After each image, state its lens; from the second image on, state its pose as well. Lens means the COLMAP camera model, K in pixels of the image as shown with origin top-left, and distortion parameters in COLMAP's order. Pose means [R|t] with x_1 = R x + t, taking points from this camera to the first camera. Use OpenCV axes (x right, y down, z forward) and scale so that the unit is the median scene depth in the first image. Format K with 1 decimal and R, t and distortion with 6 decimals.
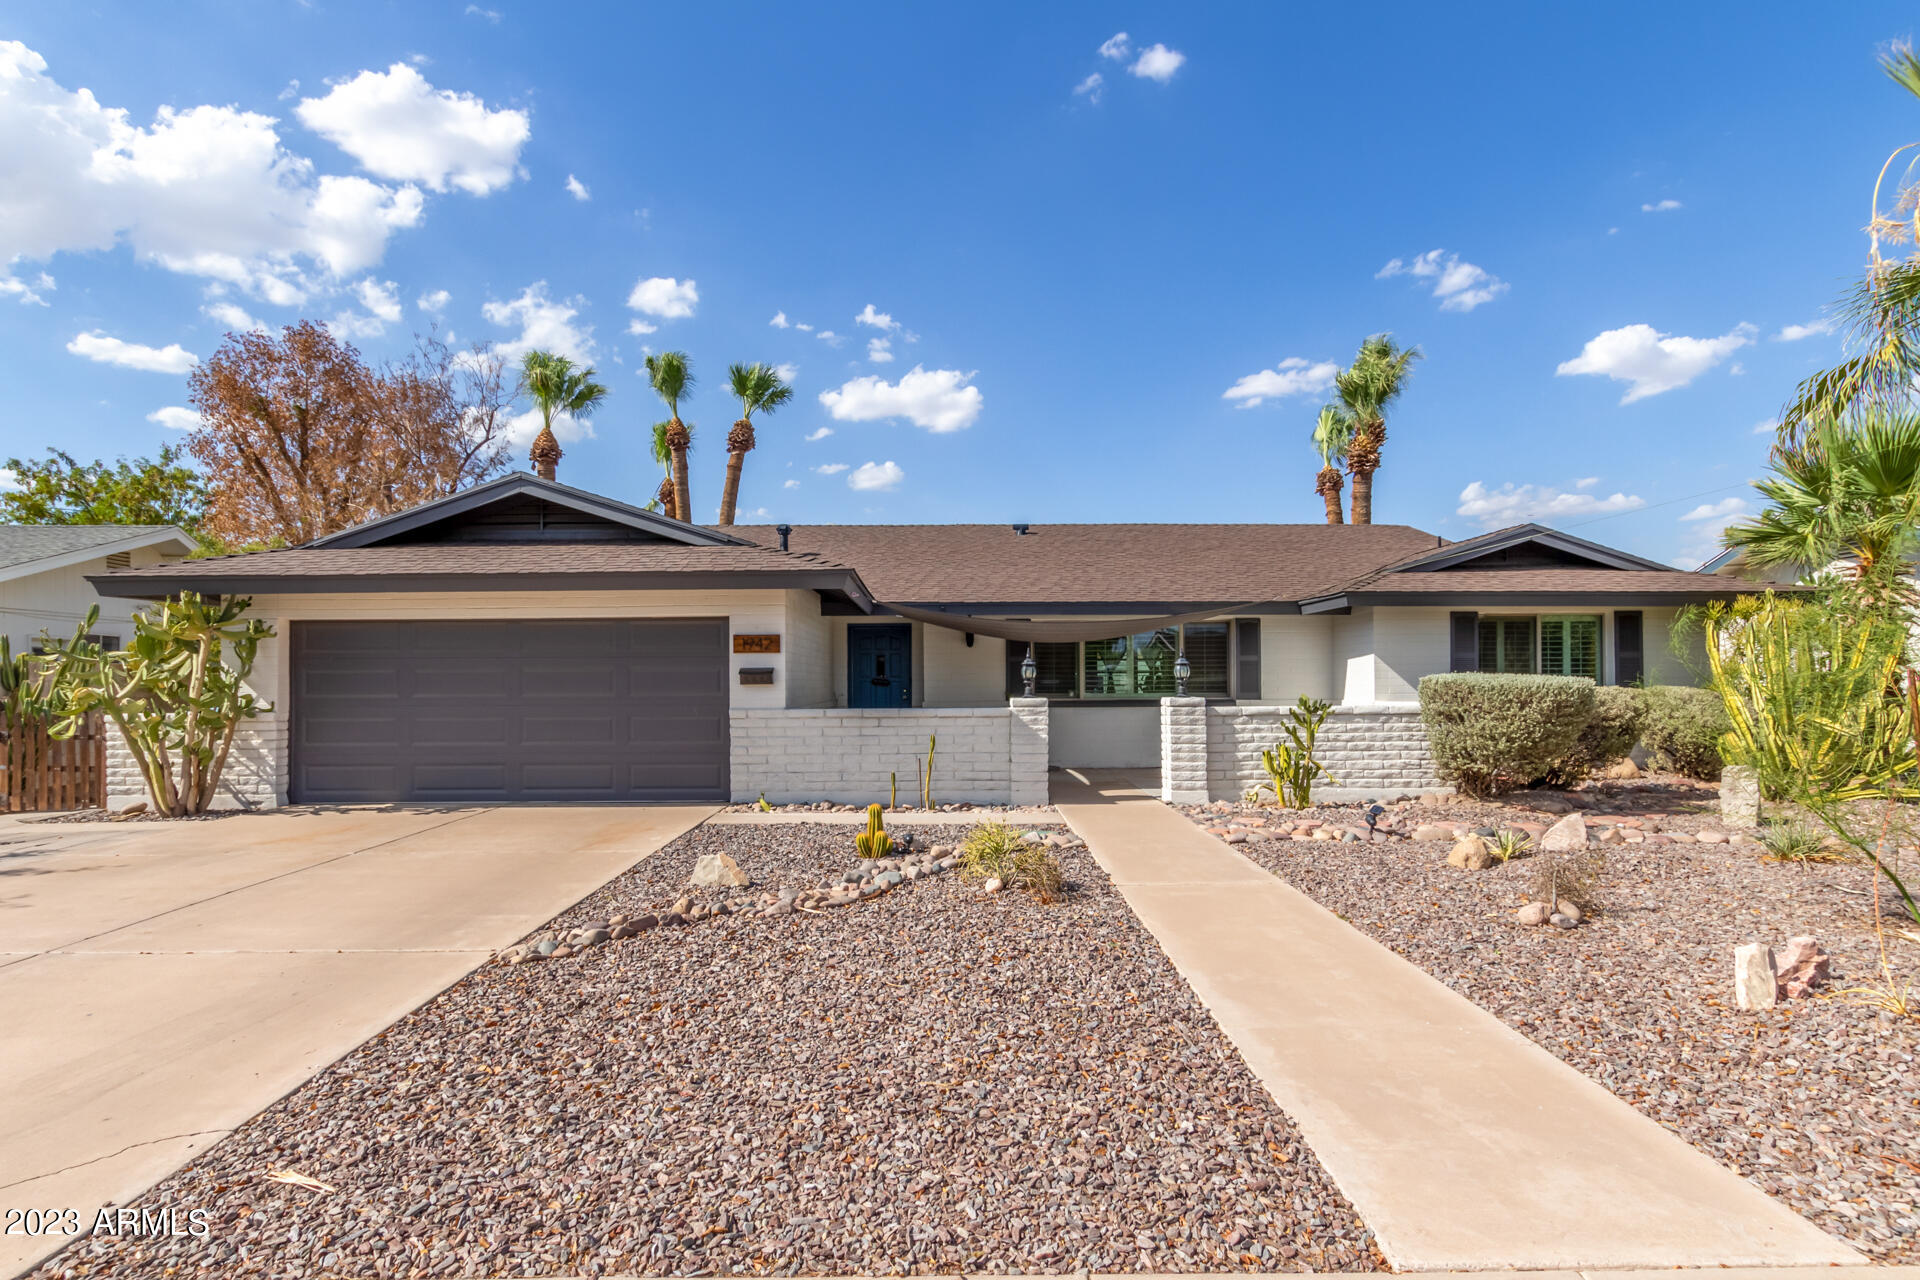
lens RADIAL K [[984.1, 0, 961.6], [0, 984.1, 659.4], [0, 0, 1]] dist [-0.001025, -0.000136]
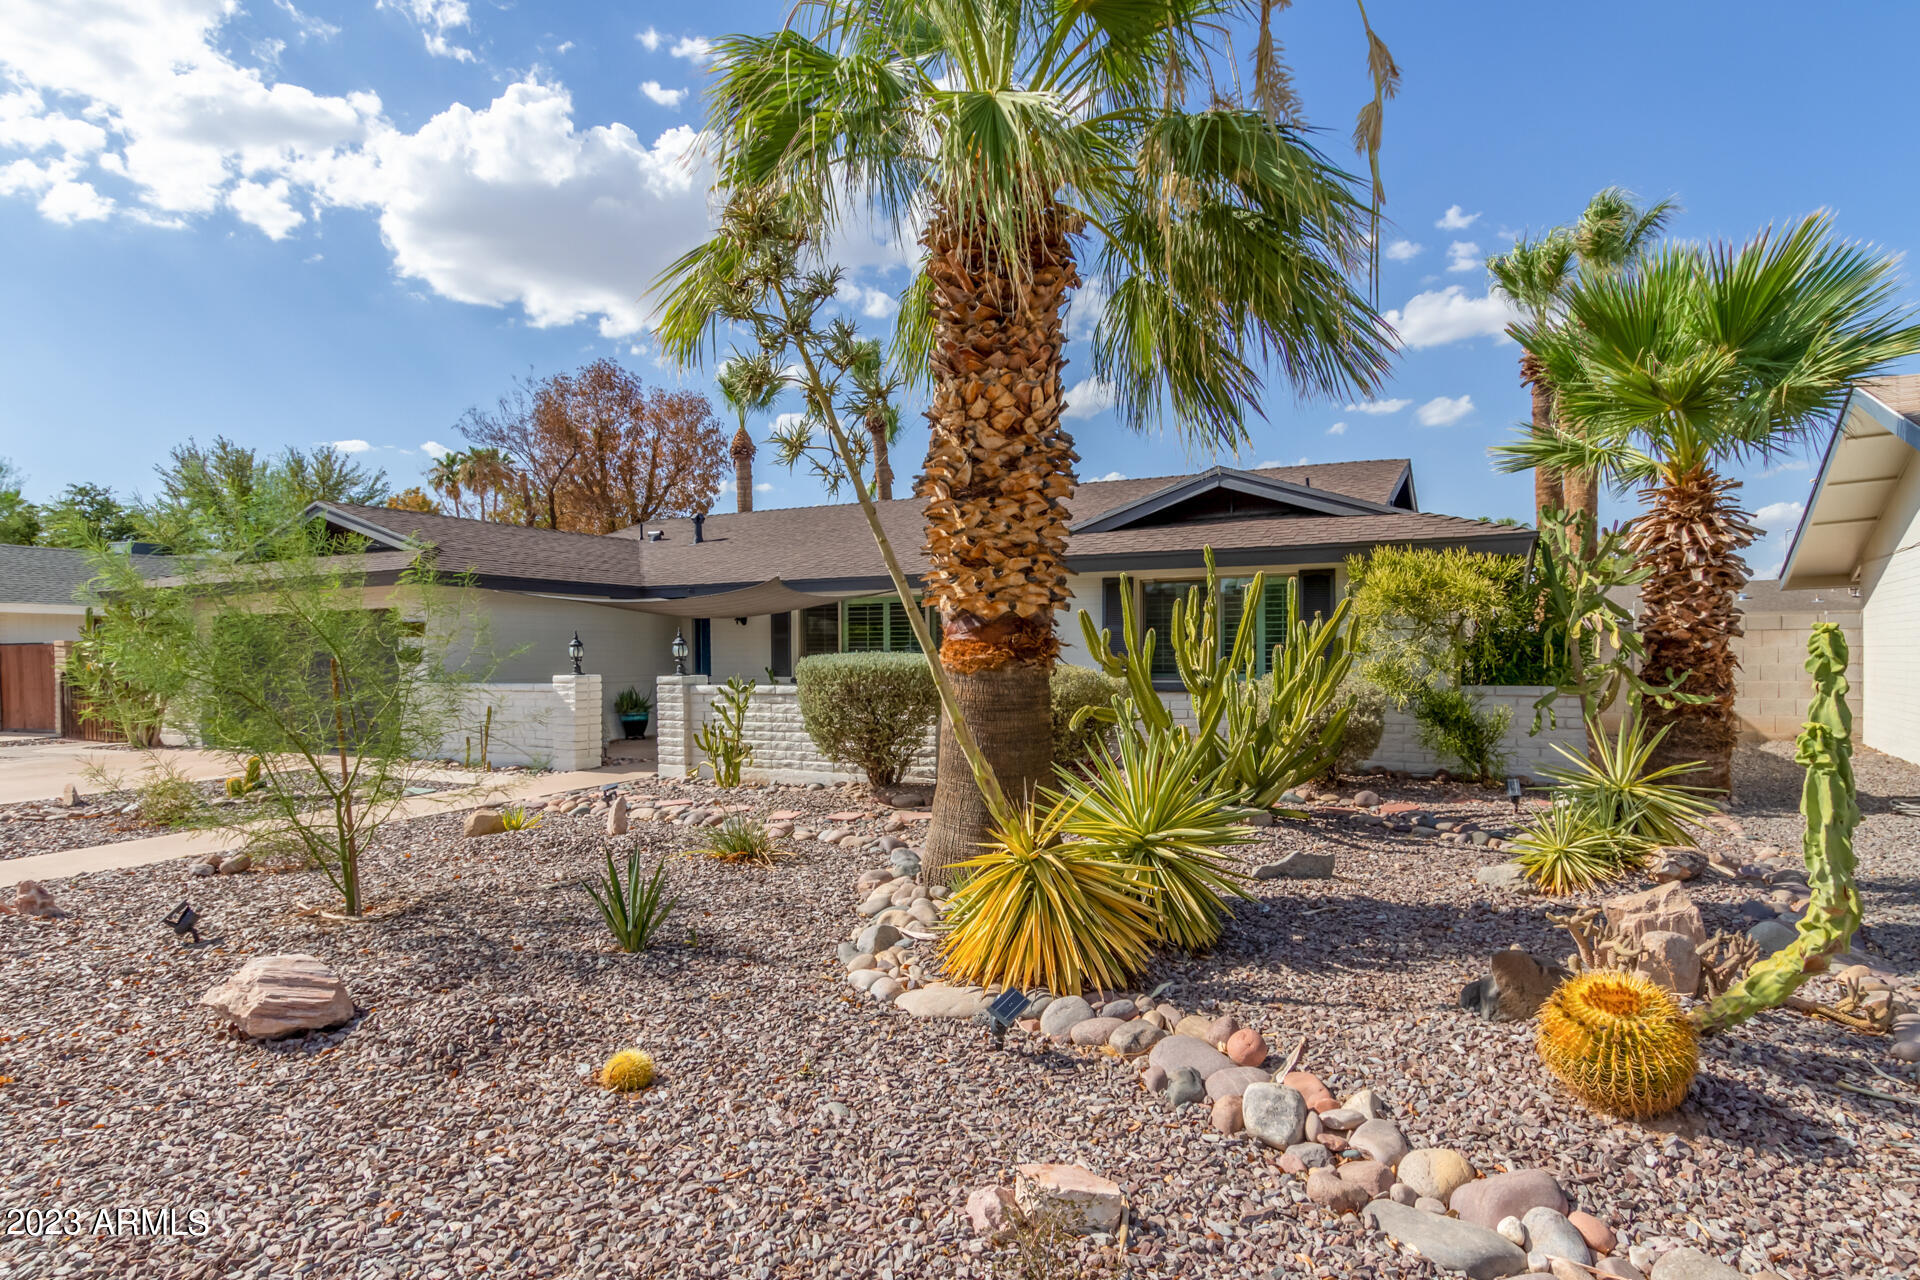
lens RADIAL K [[1058.2, 0, 960.1], [0, 1058.2, 642.1], [0, 0, 1]] dist [-0.000090, -0.000215]
pose [[0.880975, -0.005321, -0.473132, 1.032371], [0.012202, 0.999860, 0.011475, -0.006266], [0.473005, -0.015882, 0.880917, 0.154744]]
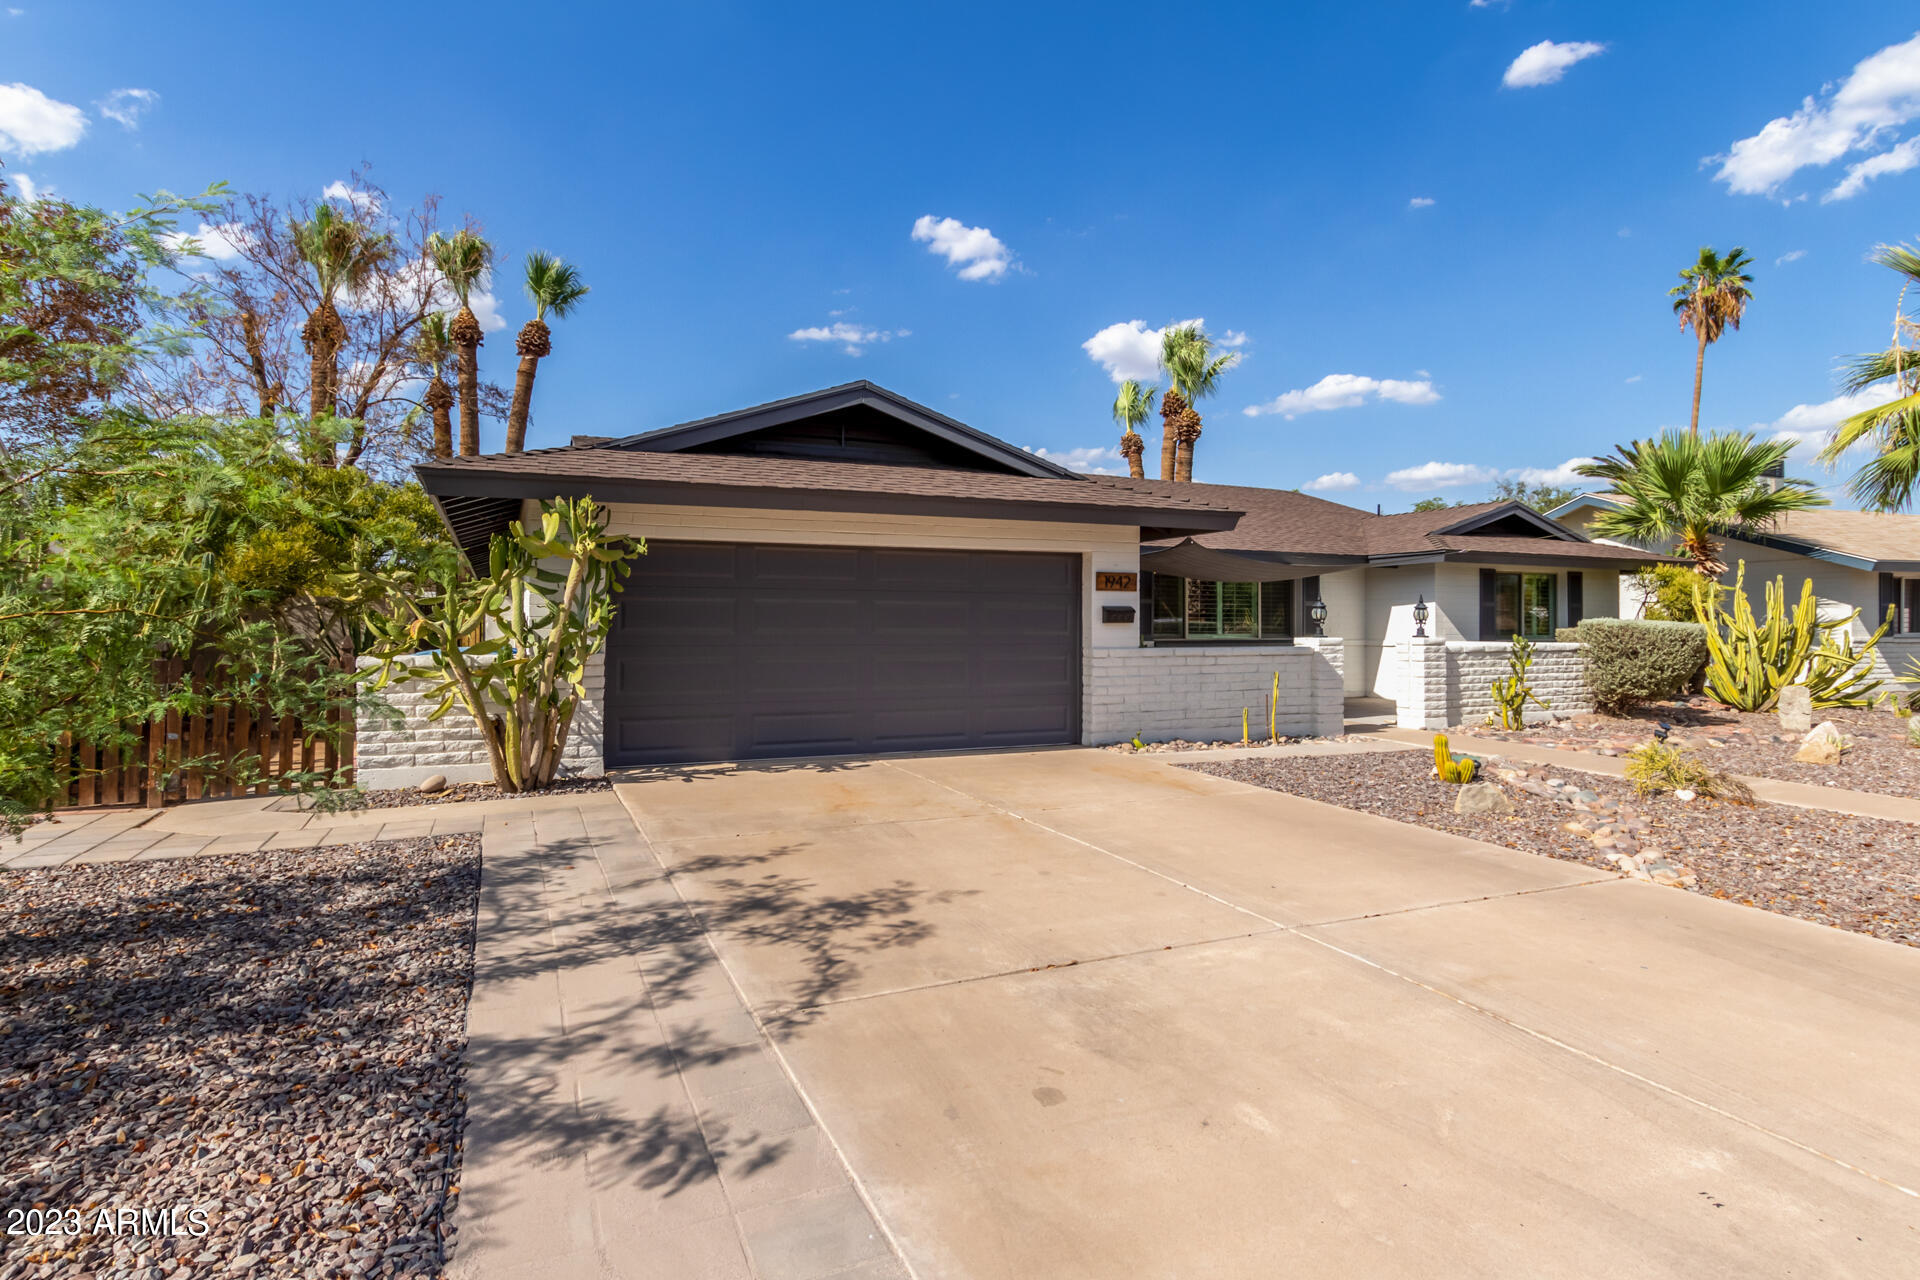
lens RADIAL K [[984.1, 0, 959.5], [0, 984.1, 623.2], [0, 0, 1]] dist [-0.001025, -0.000136]
pose [[0.919136, 0.007427, 0.393870, -0.736435], [-0.015896, 0.999707, 0.018244, 0.009974], [-0.393620, -0.023030, 0.918985, 0.158335]]
